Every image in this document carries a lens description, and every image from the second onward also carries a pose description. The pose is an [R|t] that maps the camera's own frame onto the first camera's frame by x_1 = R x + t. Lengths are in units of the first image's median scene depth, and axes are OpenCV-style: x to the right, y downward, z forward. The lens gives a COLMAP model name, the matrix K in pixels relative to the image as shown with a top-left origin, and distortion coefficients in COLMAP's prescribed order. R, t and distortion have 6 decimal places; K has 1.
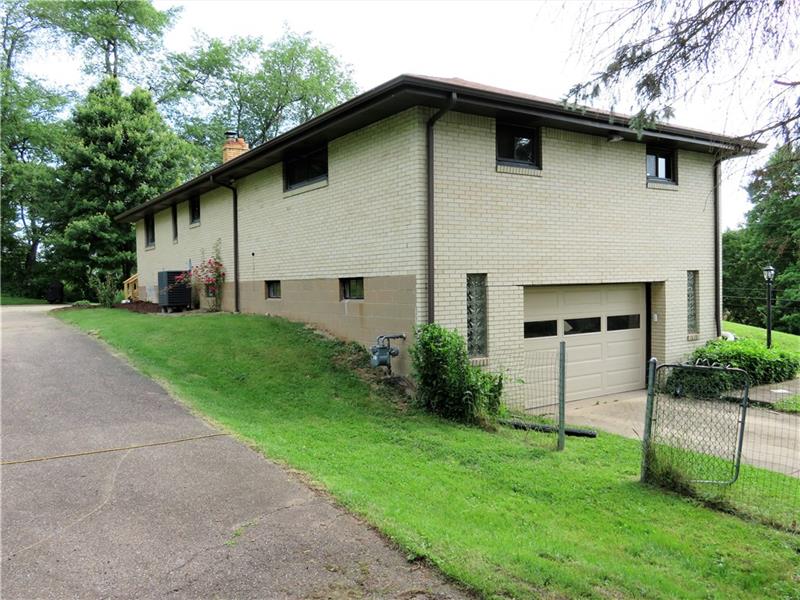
lens RADIAL K [[645.9, 0, 400.0], [0, 645.9, 300.0], [0, 0, 1]] dist [-0.011524, -0.005403]
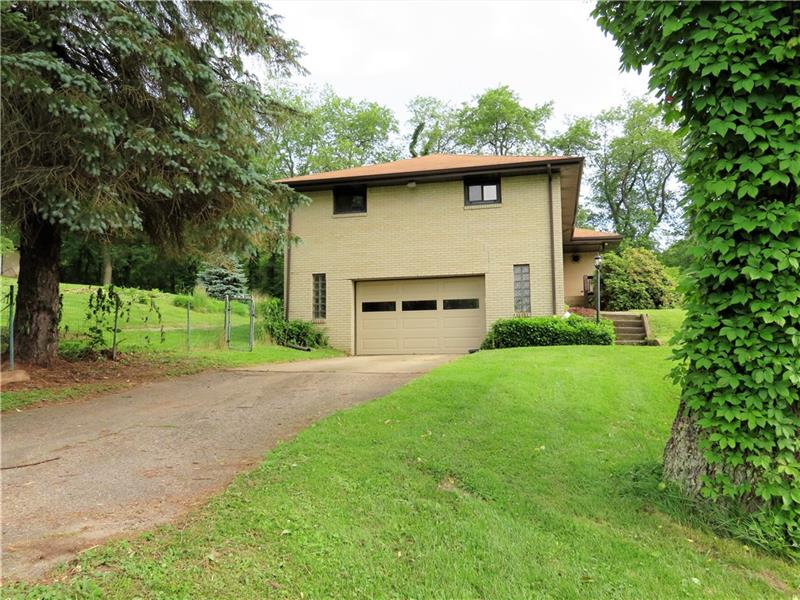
lens RADIAL K [[645.9, 0, 400.0], [0, 645.9, 300.0], [0, 0, 1]] dist [-0.011524, -0.005403]
pose [[0.672514, -0.052246, -0.738238, 0.520739], [-0.020514, 0.995806, -0.089162, 0.061622], [0.739800, 0.075107, 0.668622, -0.019462]]
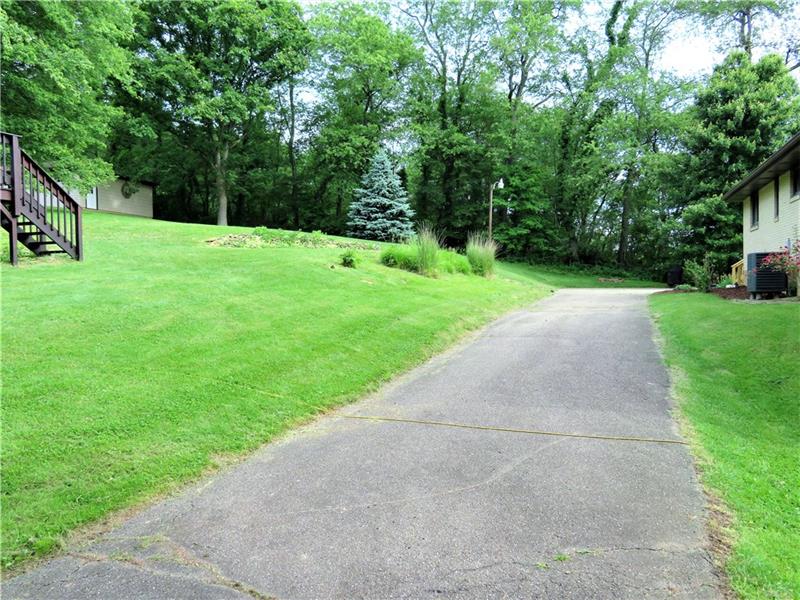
lens RADIAL K [[645.9, 0, 400.0], [0, 645.9, 300.0], [0, 0, 1]] dist [-0.011524, -0.005403]
pose [[0.592435, 0.036916, -0.804772, 0.036919], [-0.018304, 0.999309, 0.032364, 0.000353], [0.805410, -0.004443, 0.592701, 0.042979]]
